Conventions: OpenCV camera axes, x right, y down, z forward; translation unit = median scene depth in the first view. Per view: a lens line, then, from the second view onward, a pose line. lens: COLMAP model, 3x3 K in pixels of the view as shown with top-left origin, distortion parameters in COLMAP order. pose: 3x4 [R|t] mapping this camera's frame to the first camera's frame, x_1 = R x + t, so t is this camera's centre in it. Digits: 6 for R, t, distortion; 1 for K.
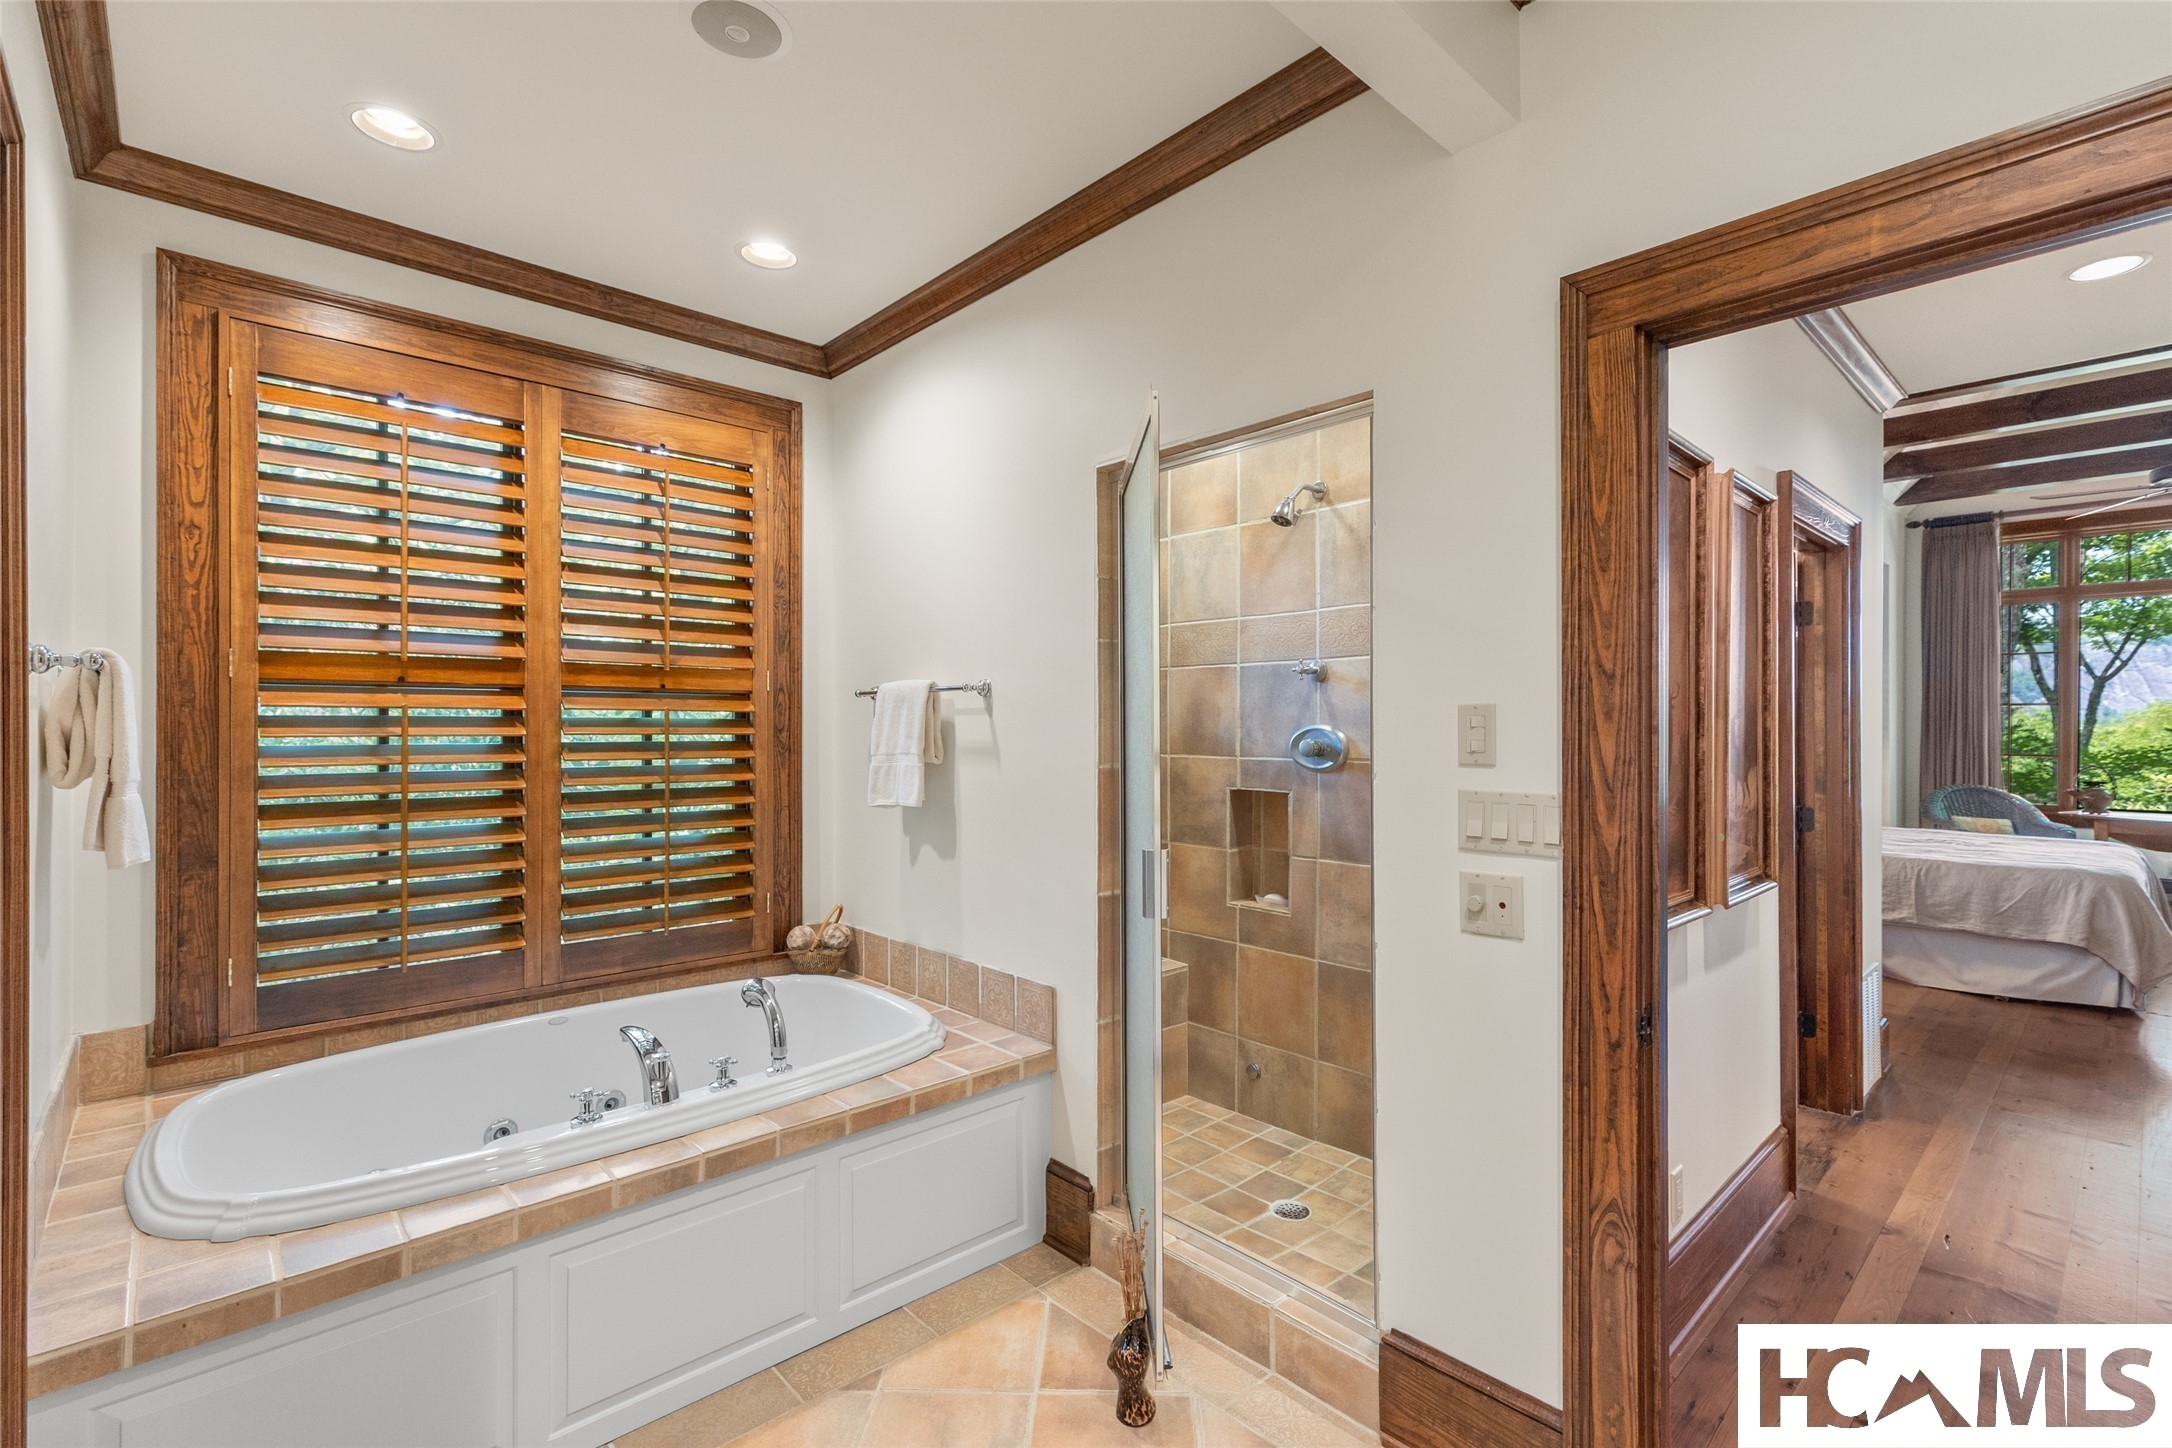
lens RADIAL K [[970.6, 0, 1086.4], [0, 970.6, 721.3], [0, 0, 1]] dist [0.005118, 0.000389]
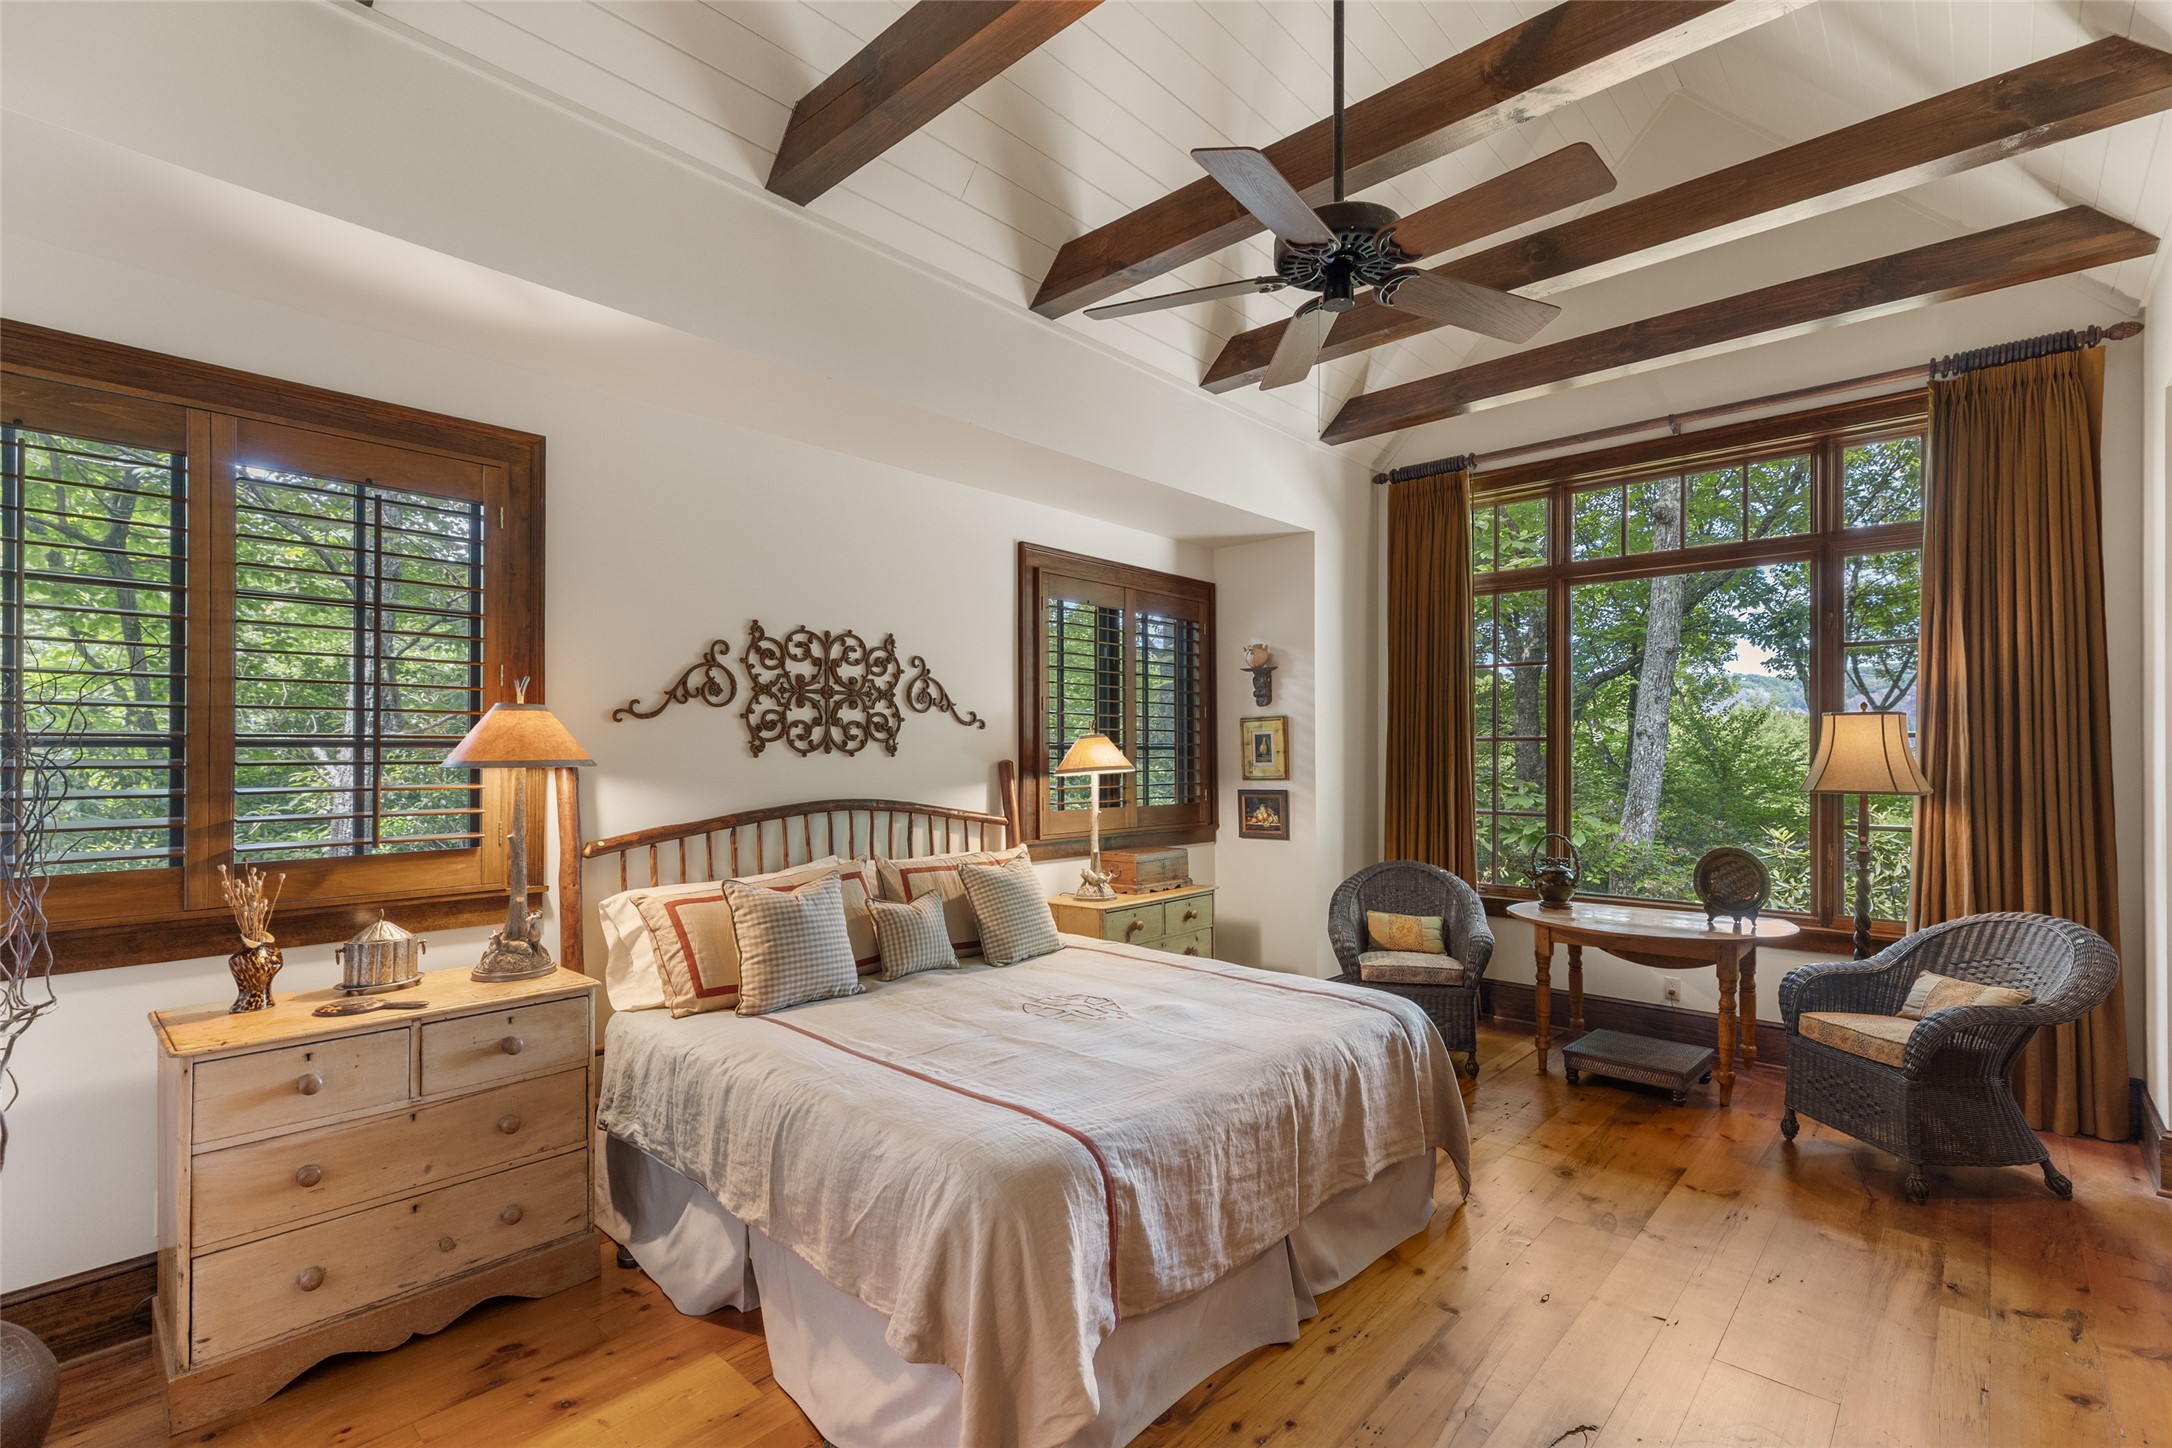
lens RADIAL K [[970.6, 0, 1085.6], [0, 970.6, 734.8], [0, 0, 1]] dist [0.005118, 0.000389]
pose [[0.996948, 0.001289, 0.078052, 0.593968], [-0.000143, 0.999892, -0.014681, -0.009676], [-0.078063, 0.014625, 0.996841, 0.334924]]
